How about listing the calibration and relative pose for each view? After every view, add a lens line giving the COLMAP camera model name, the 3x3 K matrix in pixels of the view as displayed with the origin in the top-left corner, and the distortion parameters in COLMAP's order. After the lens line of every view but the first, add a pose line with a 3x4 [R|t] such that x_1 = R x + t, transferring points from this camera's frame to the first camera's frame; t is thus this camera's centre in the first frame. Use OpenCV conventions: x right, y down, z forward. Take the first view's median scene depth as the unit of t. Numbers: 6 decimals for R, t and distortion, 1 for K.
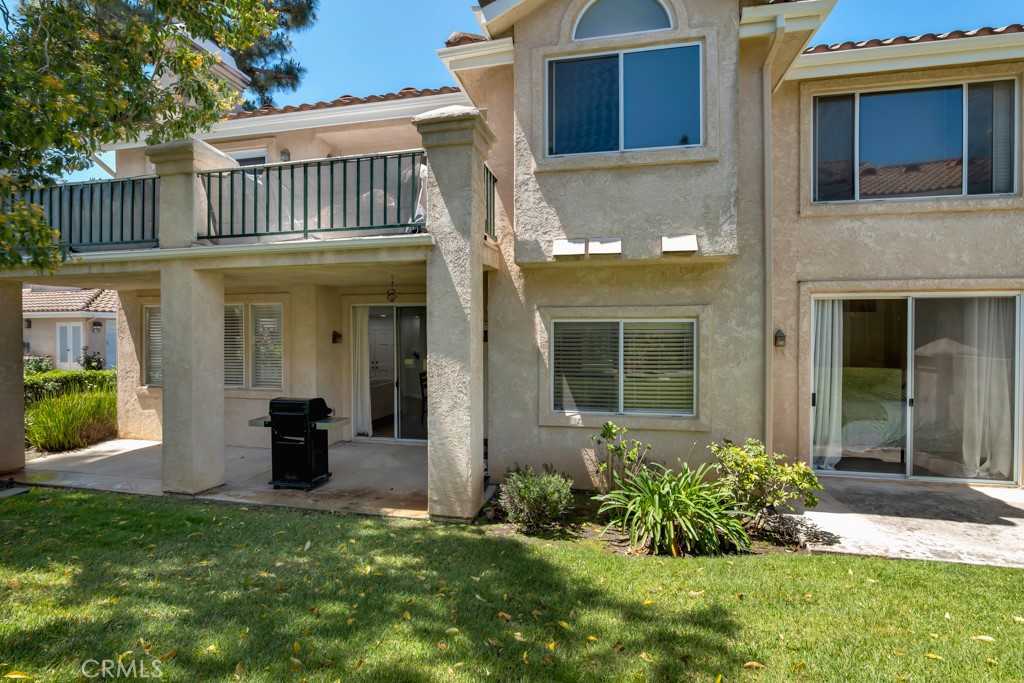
lens RADIAL K [[485.2, 0, 512.1], [0, 485.2, 339.8], [0, 0, 1]] dist [-0.003460, -0.000339]
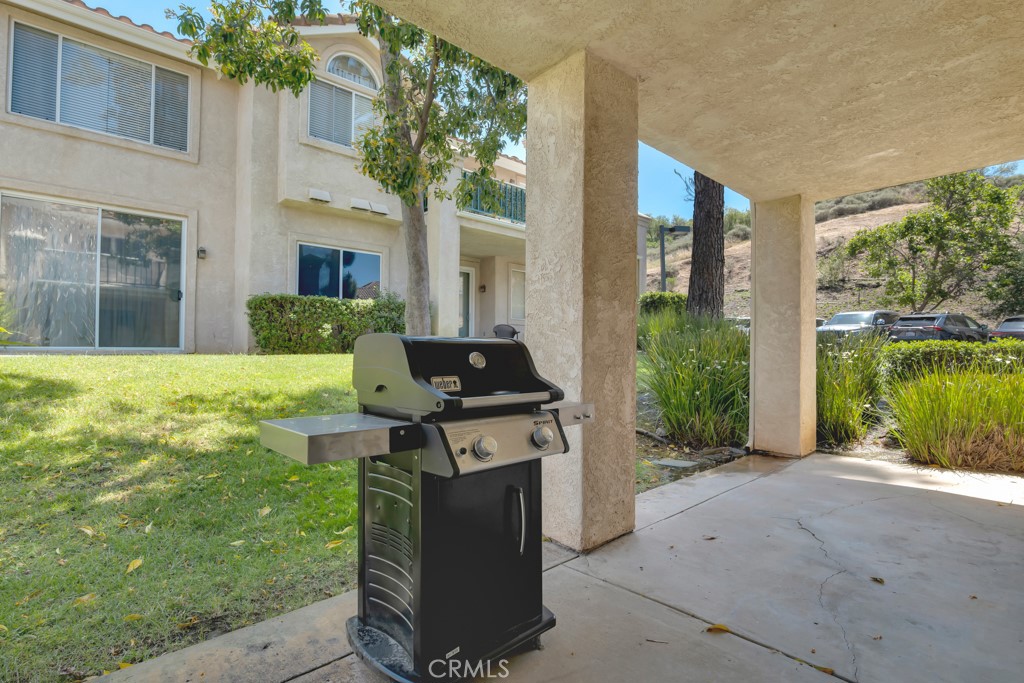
lens RADIAL K [[485.2, 0, 512.1], [0, 485.2, 342.8], [0, 0, 1]] dist [-0.003460, -0.000339]
pose [[-0.572976, -0.018354, -0.819366, -0.203120], [-0.007699, 0.999826, -0.017013, 0.116084], [0.819536, -0.003440, -0.573018, 1.085229]]
